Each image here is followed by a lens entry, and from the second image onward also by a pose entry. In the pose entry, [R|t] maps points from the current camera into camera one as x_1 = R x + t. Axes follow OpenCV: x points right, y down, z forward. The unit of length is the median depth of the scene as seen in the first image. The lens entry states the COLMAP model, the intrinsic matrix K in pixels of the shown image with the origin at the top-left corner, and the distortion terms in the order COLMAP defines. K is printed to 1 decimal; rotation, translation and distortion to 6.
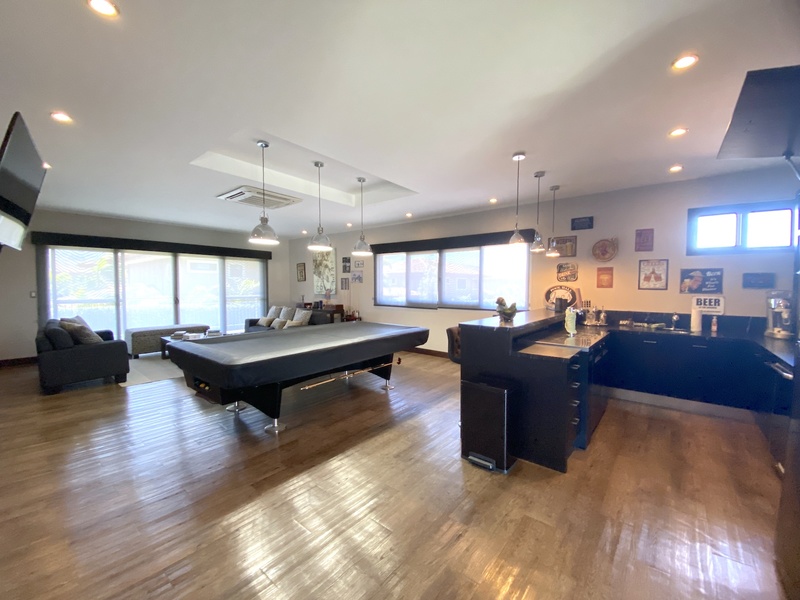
lens RADIAL K [[323.7, 0, 401.2], [0, 323.7, 302.7], [0, 0, 1]] dist [-0.012957, -0.004879]
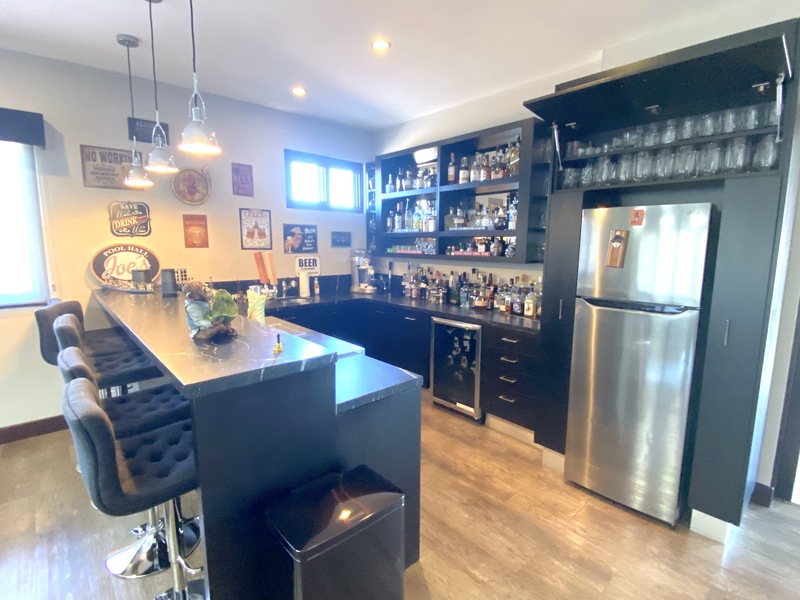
lens RADIAL K [[394.1, 0, 405.0], [0, 394.1, 301.9], [0, 0, 1]] dist [-0.001518, -0.001089]
pose [[0.129187, -0.149829, 0.980236, -0.095689], [0.044088, 0.988410, 0.145268, -0.038093], [-0.990640, 0.024450, 0.134295, 0.529738]]
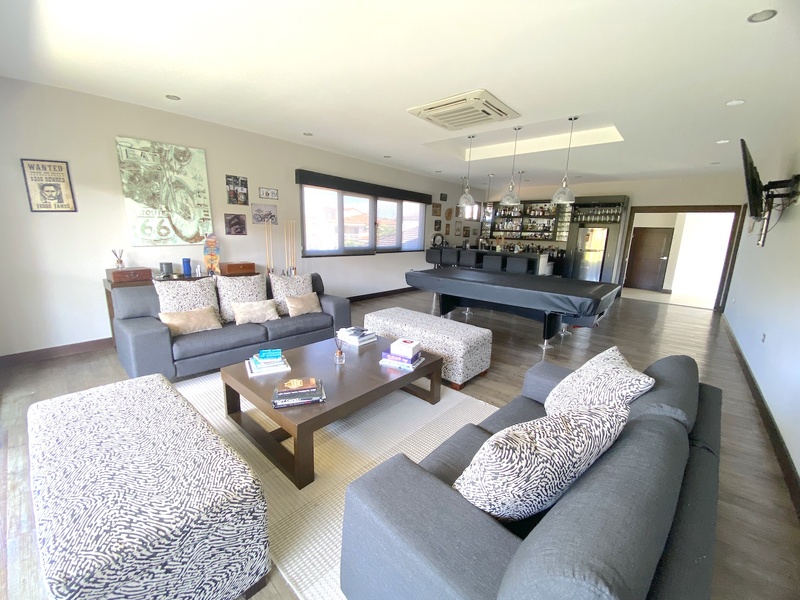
lens RADIAL K [[323.7, 0, 396.6], [0, 323.7, 301.3], [0, 0, 1]] dist [-0.012957, -0.004879]
pose [[0.033883, -0.207507, 0.977646, -1.405226], [0.026176, 0.978057, 0.206687, -0.067943], [-0.999083, 0.018587, 0.038571, 1.315554]]
